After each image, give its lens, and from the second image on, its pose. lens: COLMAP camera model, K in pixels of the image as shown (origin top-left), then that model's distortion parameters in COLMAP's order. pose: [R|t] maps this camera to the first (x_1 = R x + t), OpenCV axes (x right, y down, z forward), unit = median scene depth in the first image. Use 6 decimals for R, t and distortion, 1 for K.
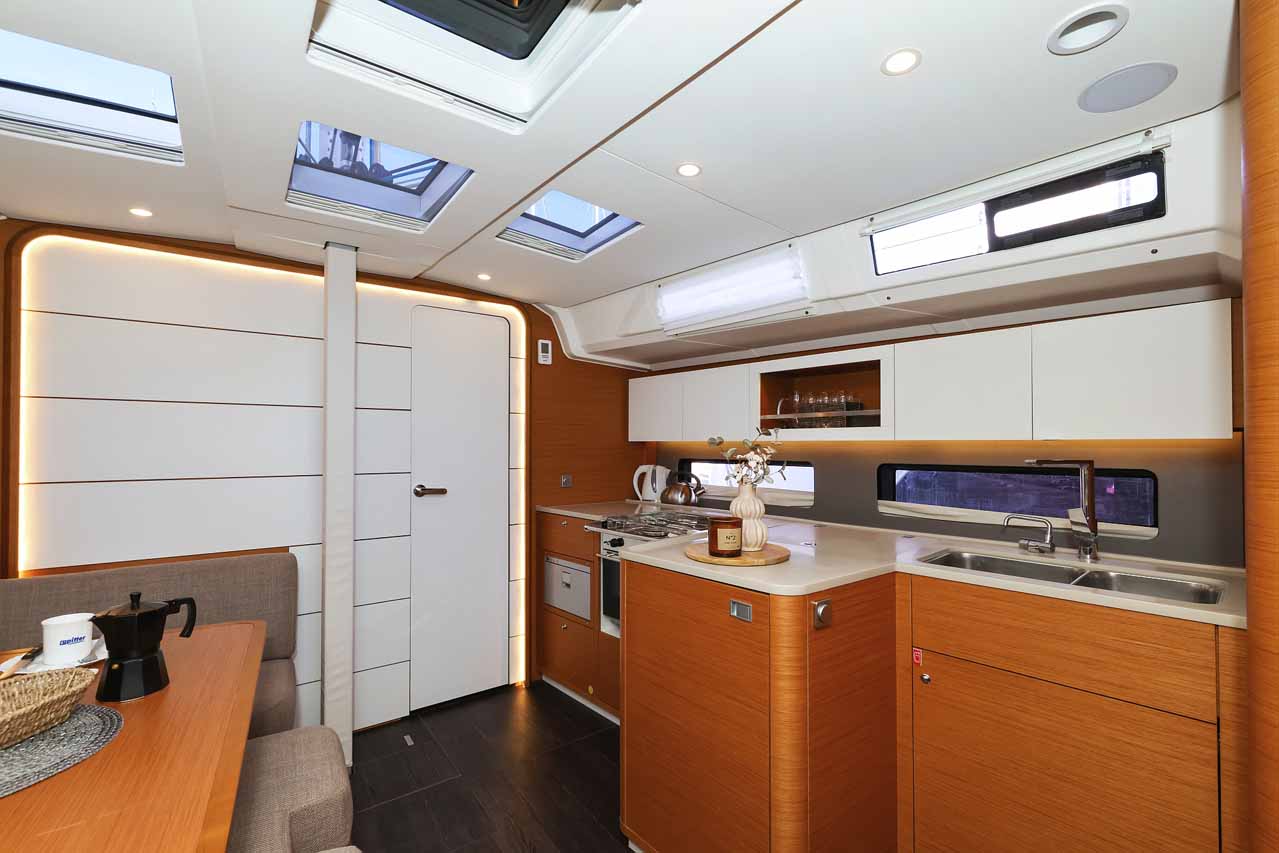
lens RADIAL K [[603.0, 0, 639.6], [0, 603.0, 436.8], [0, 0, 1]] dist [0.000723, -0.000088]
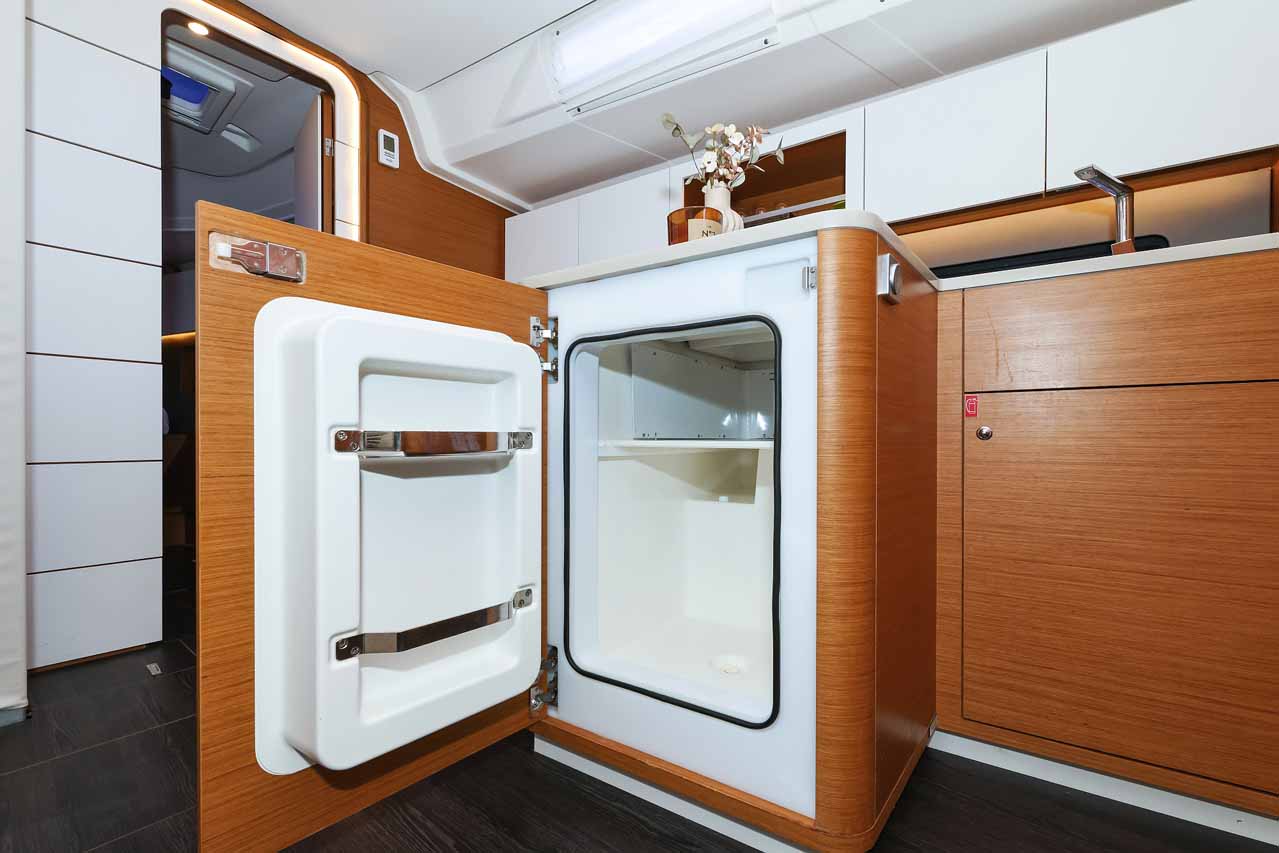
lens RADIAL K [[575.9, 0, 636.9], [0, 575.9, 479.3], [0, 0, 1]] dist [0.000689, 0.000079]
pose [[0.965349, -0.000135, 0.260961, -0.051275], [-0.003753, 0.999889, 0.014399, 0.248795], [-0.260934, -0.014879, 0.965242, 0.254304]]
